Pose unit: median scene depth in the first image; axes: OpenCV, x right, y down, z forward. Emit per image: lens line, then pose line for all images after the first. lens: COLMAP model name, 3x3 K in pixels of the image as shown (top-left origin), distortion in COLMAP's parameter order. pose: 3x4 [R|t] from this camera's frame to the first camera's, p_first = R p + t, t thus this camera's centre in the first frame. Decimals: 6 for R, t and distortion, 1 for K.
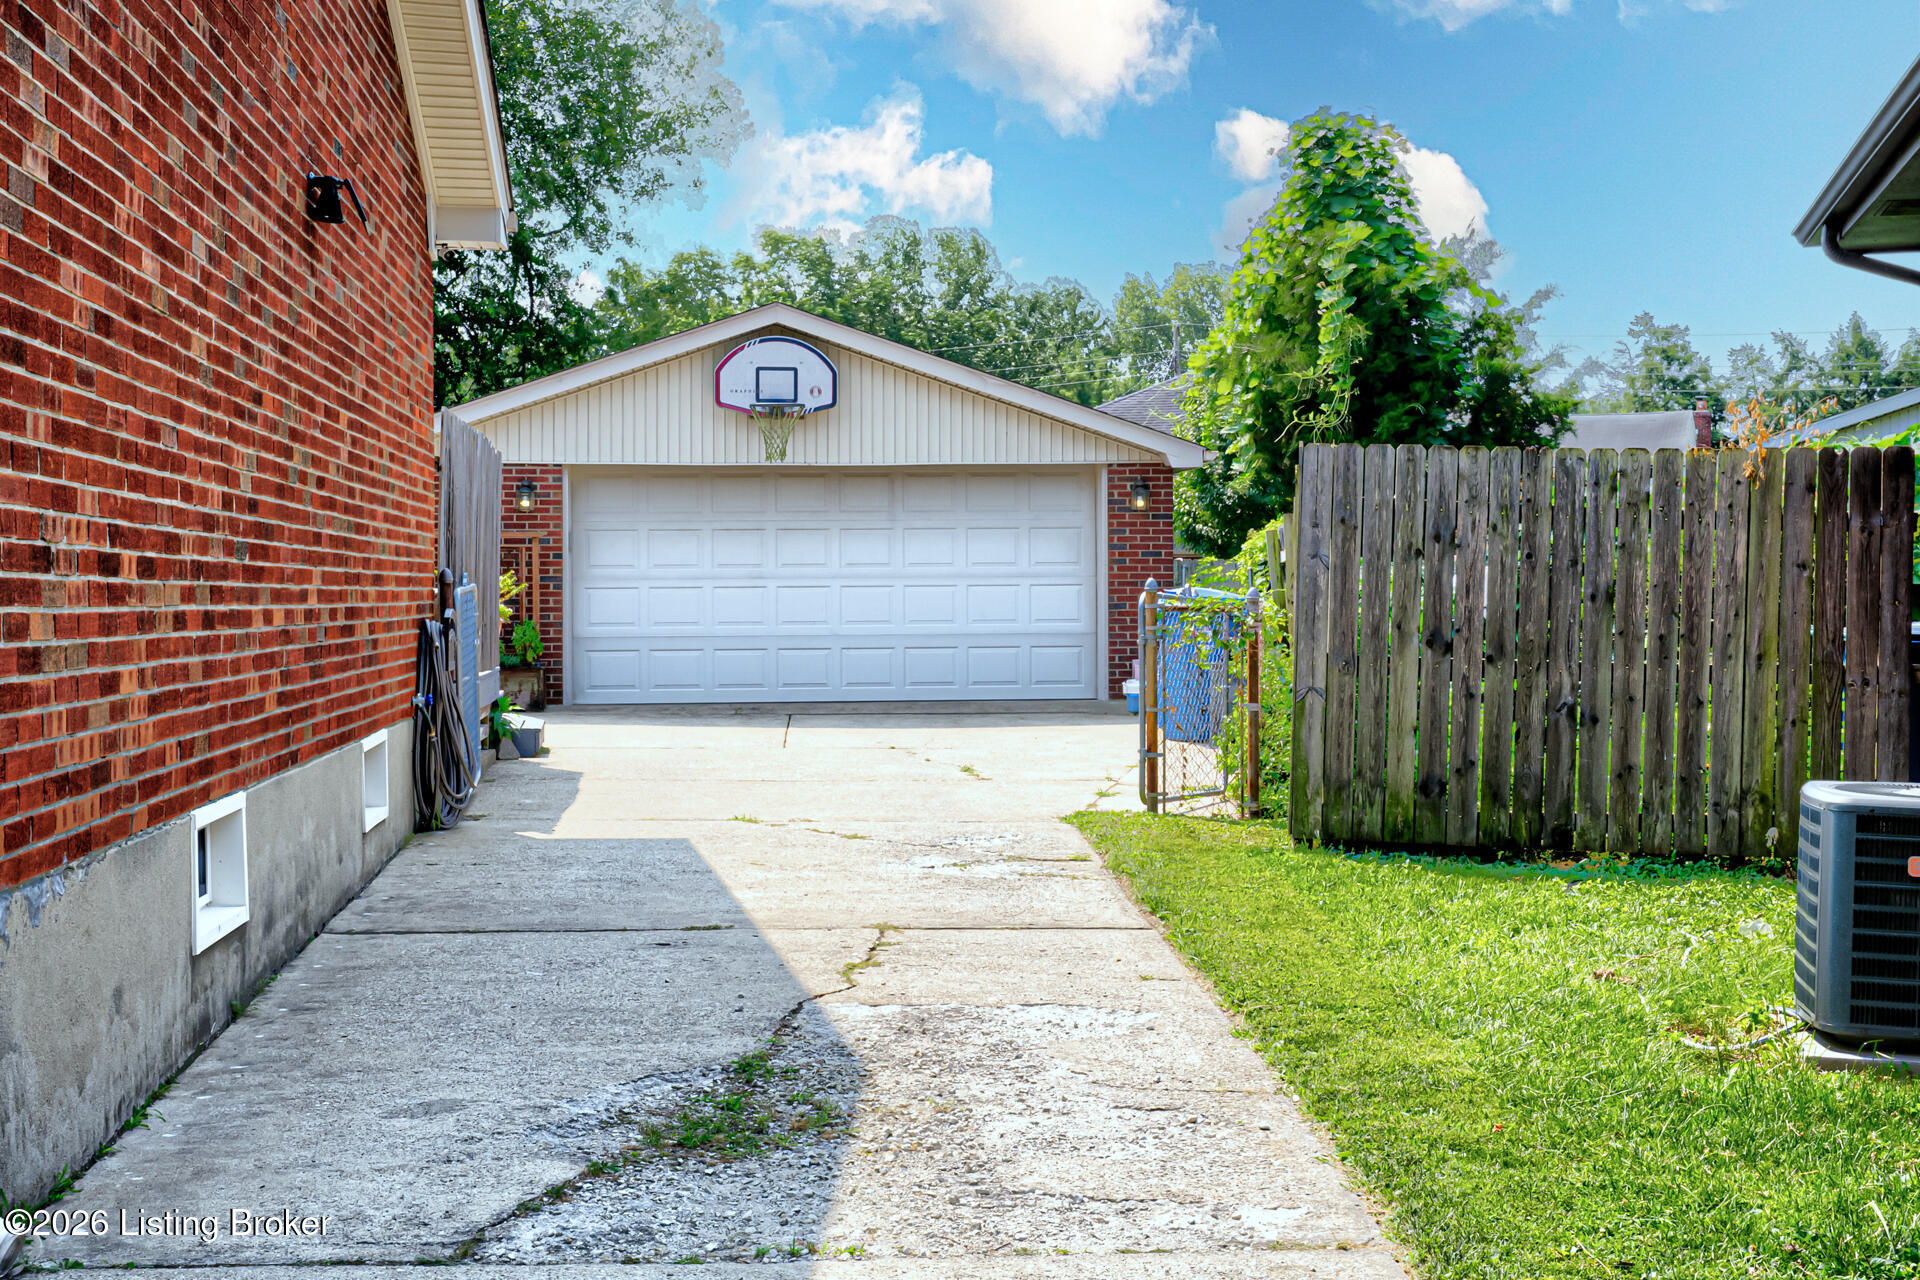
lens RADIAL K [[2653.7, 0, 959.6], [0, 2653.7, 639.2], [0, 0, 1]] dist [-0.011267, 0.000000]
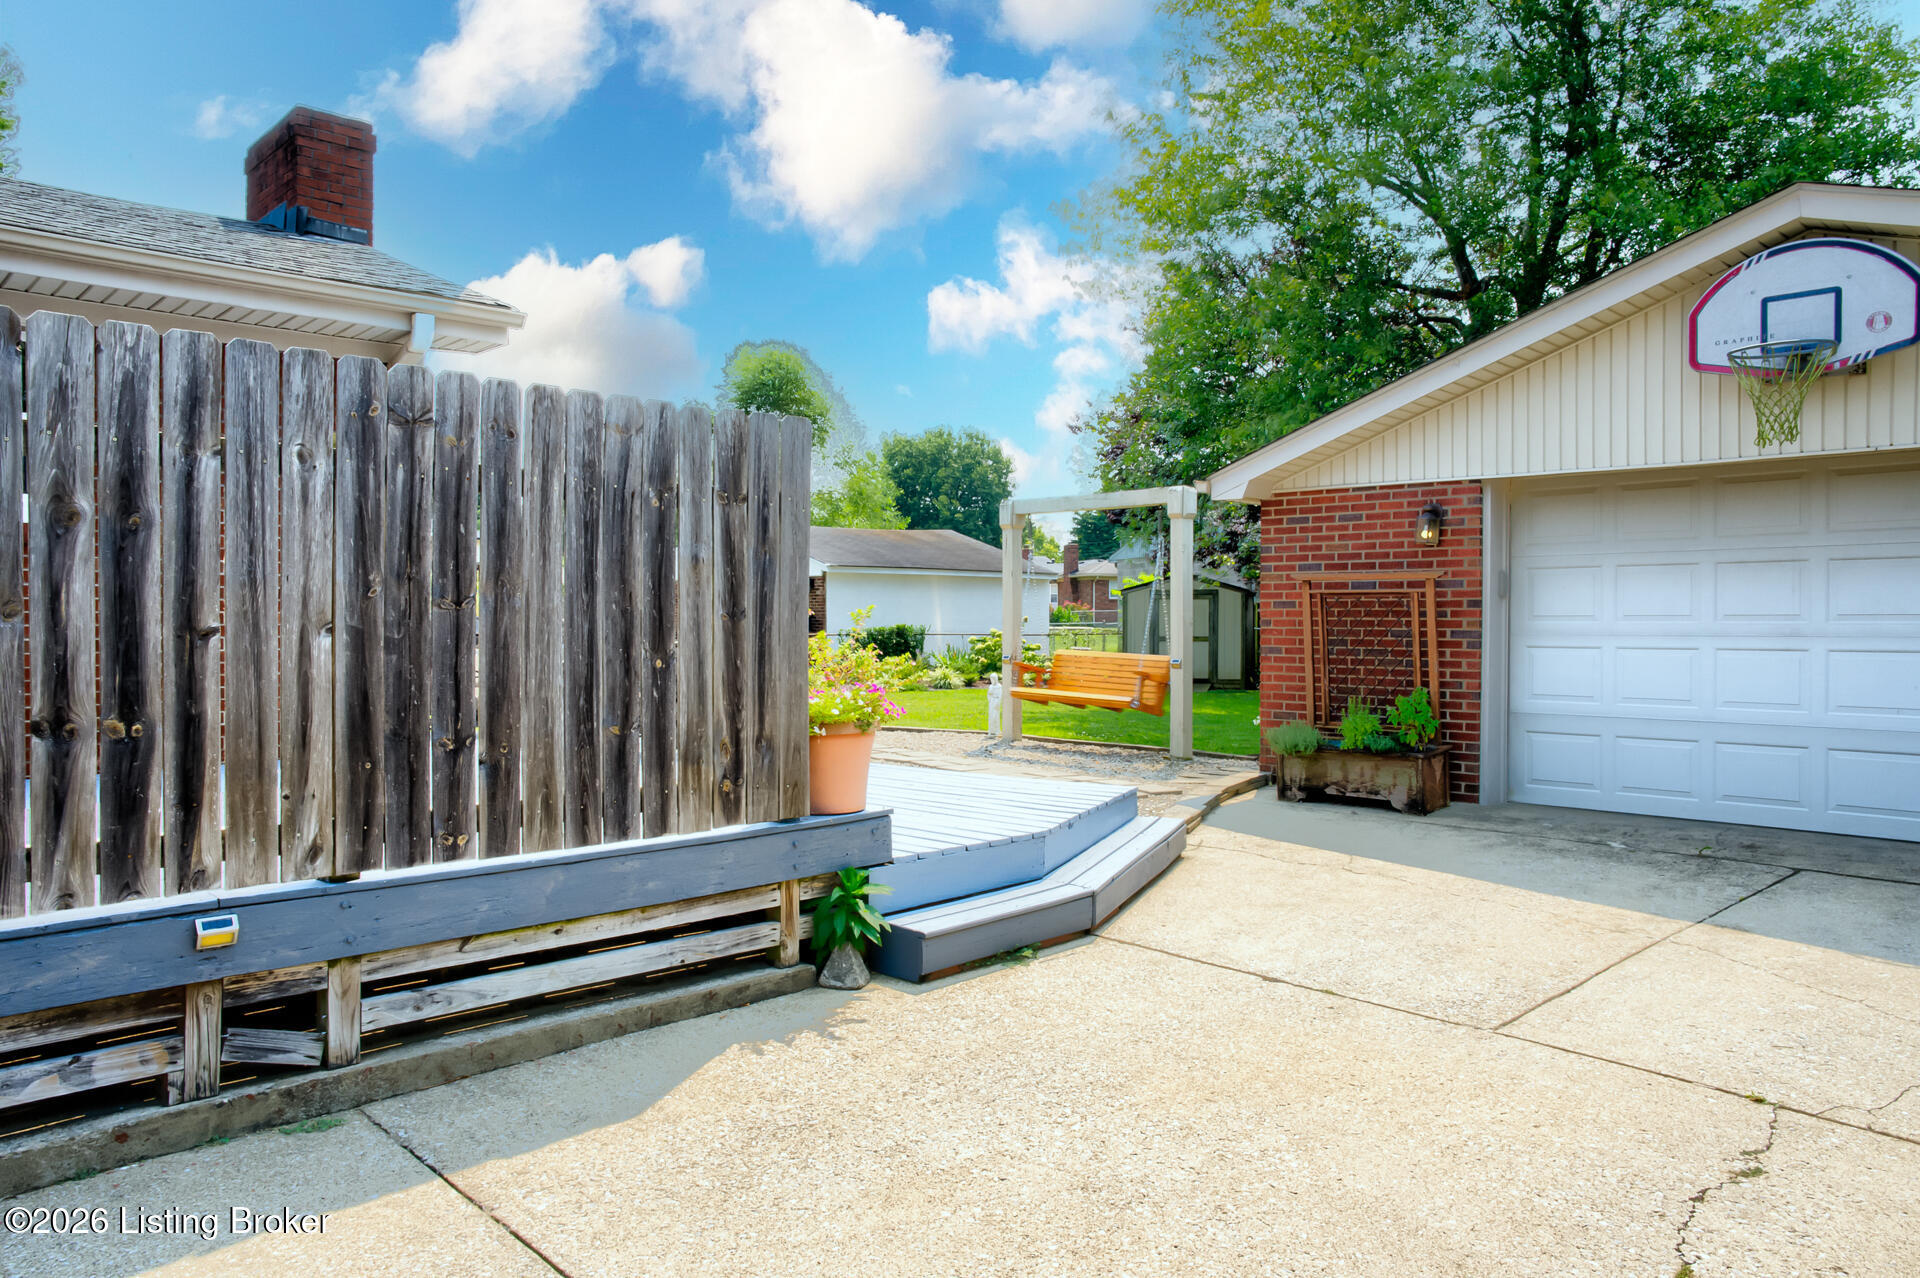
lens RADIAL K [[1302.7, 0, 967.7], [0, 1302.7, 636.9], [0, 0, 1]] dist [-0.039242, 0.028282]
pose [[0.624474, 0.012488, -0.780946, 0.043485], [-0.023603, 0.999717, -0.002887, -0.017685], [0.780689, 0.020236, 0.624592, 0.663992]]
